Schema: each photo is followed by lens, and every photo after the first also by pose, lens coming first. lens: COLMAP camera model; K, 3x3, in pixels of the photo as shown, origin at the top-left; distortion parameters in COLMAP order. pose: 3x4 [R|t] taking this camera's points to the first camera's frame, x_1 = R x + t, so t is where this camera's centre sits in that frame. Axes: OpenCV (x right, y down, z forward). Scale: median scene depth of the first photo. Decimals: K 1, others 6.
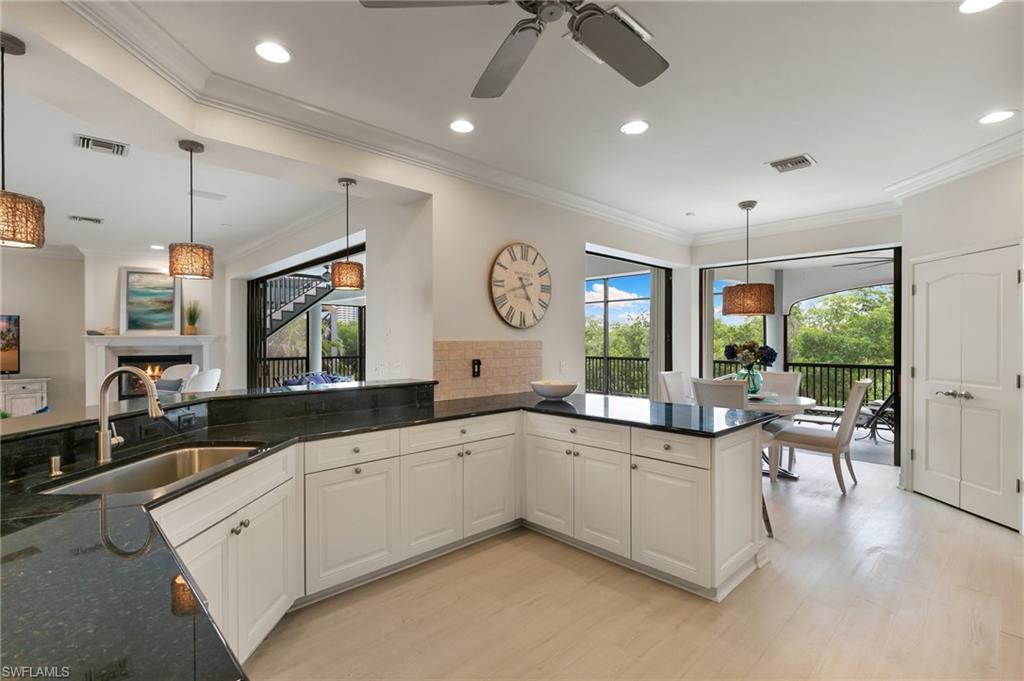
lens RADIAL K [[480.3, 0, 512.0], [0, 480.3, 340.5], [0, 0, 1]] dist [0.001547, 0.000274]
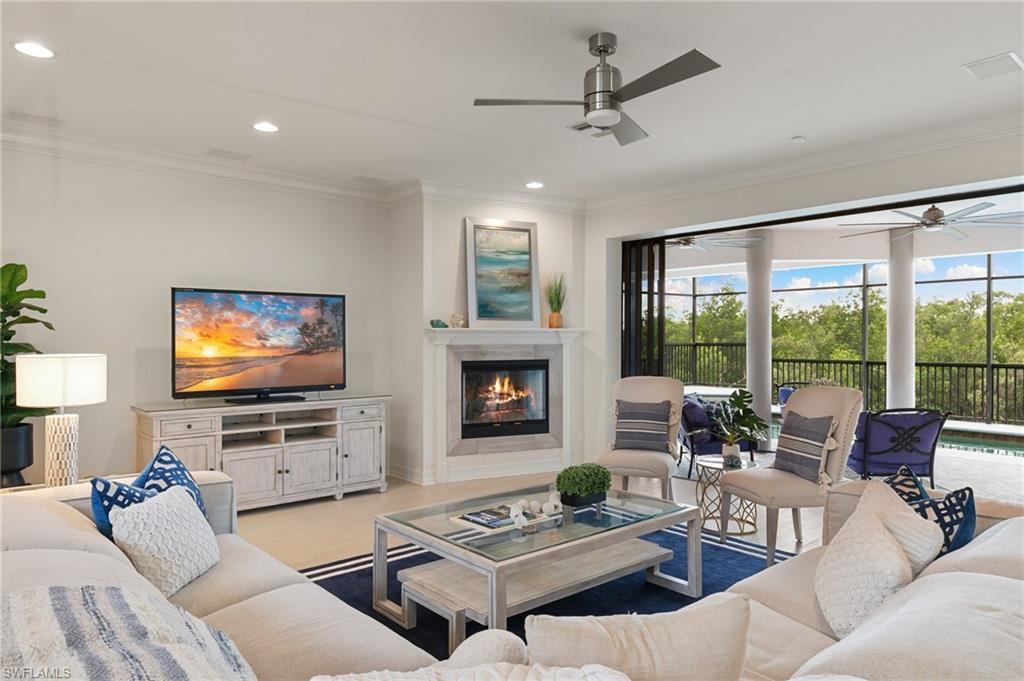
lens RADIAL K [[643.1, 0, 512.0], [0, 643.1, 340.5], [0, 0, 1]] dist [-0.072799, -0.000613]
pose [[0.998312, 0.002621, -0.058022, -0.687890], [-0.002507, 0.999995, 0.002036, 0.003337], [0.058027, -0.001887, 0.998313, 0.171838]]
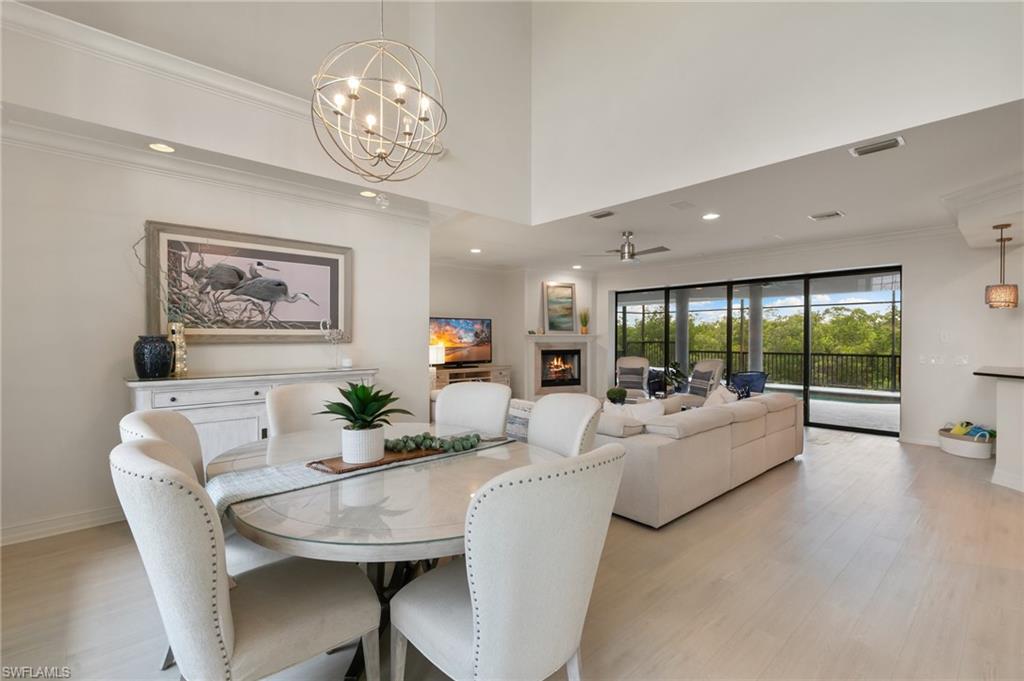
lens RADIAL K [[456.6, 0, 512.0], [0, 456.6, 340.5], [0, 0, 1]] dist [-0.002568, -0.000462]
pose [[0.998953, 0.007184, -0.045185, -0.820512], [-0.006942, 0.999961, 0.005499, 0.000084], [0.045223, -0.005179, 0.998963, -0.237120]]
